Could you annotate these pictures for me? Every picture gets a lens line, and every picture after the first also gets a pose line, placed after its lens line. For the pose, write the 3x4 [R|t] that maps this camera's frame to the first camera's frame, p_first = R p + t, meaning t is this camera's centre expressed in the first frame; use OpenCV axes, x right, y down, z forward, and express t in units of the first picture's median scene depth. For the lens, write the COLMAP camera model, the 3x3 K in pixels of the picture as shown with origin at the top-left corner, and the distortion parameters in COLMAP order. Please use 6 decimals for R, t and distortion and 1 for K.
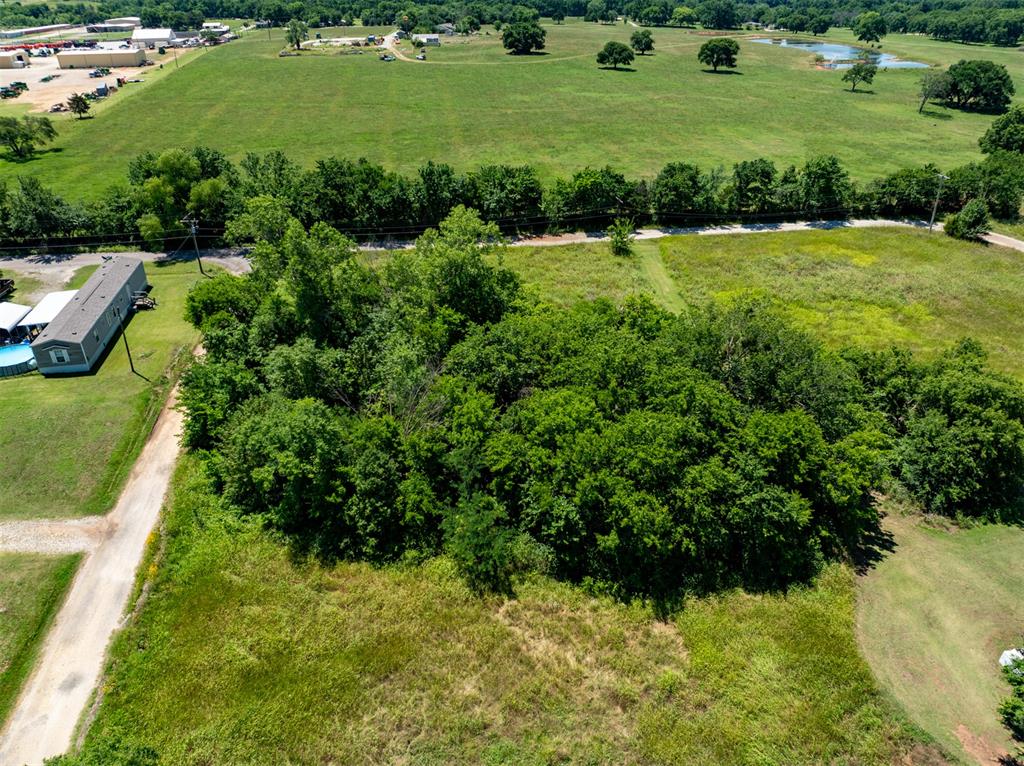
lens RADIAL K [[718.7, 0, 513.9], [0, 718.7, 382.3], [0, 0, 1]] dist [-0.041128, 0.008327]
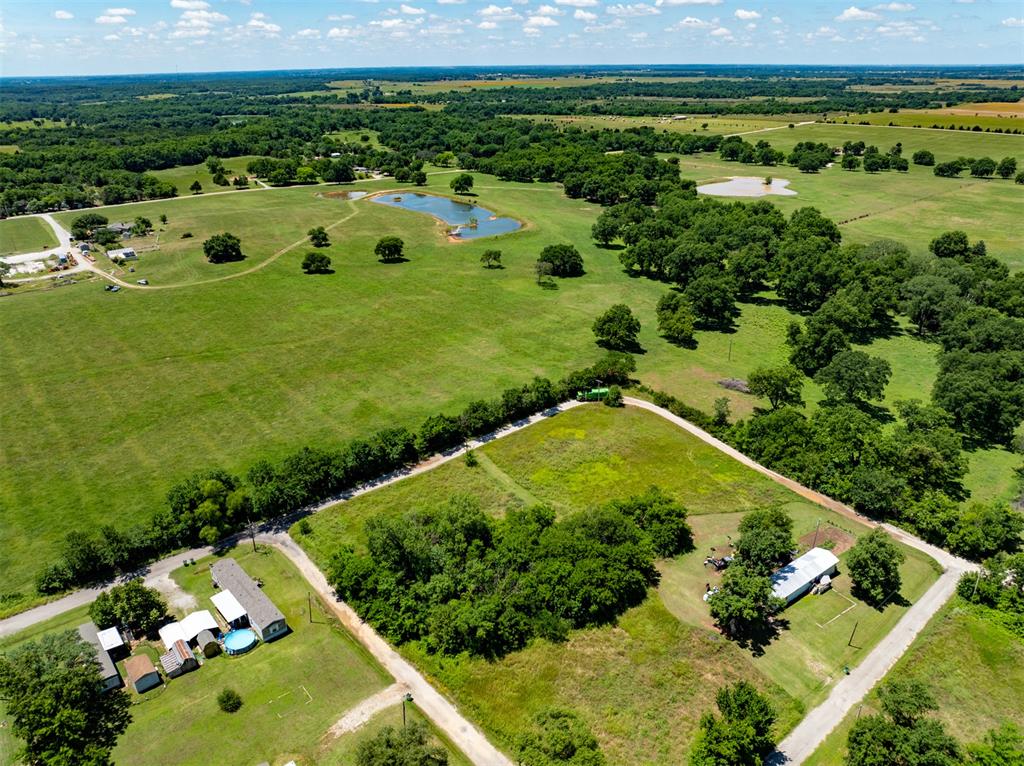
lens RADIAL K [[718.7, 0, 513.9], [0, 718.7, 382.3], [0, 0, 1]] dist [-0.041128, 0.008327]
pose [[0.847361, -0.221613, 0.482562, -0.532998], [0.269930, 0.962347, -0.032037, -0.261889], [-0.457292, 0.157405, 0.875276, -0.618003]]
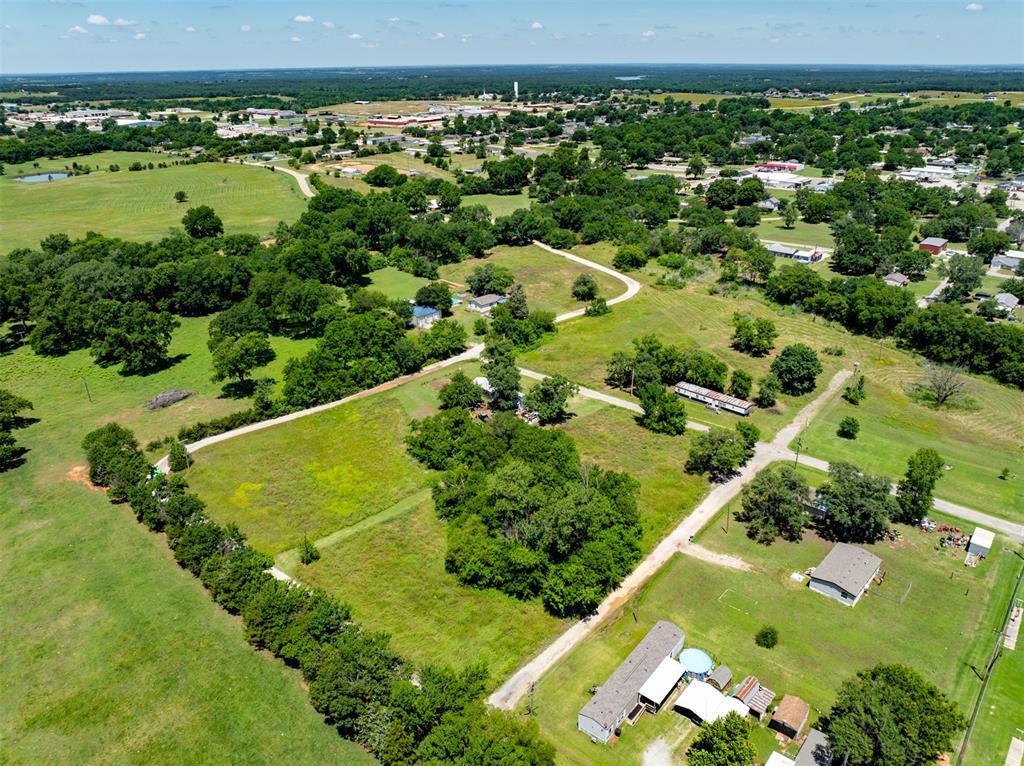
lens RADIAL K [[718.7, 0, 513.9], [0, 718.7, 382.3], [0, 0, 1]] dist [-0.041128, 0.008327]
pose [[-0.650324, -0.302904, 0.696654, -0.858891], [0.387504, 0.656505, 0.647181, -1.020148], [-0.653390, 0.690833, -0.309564, 0.832853]]
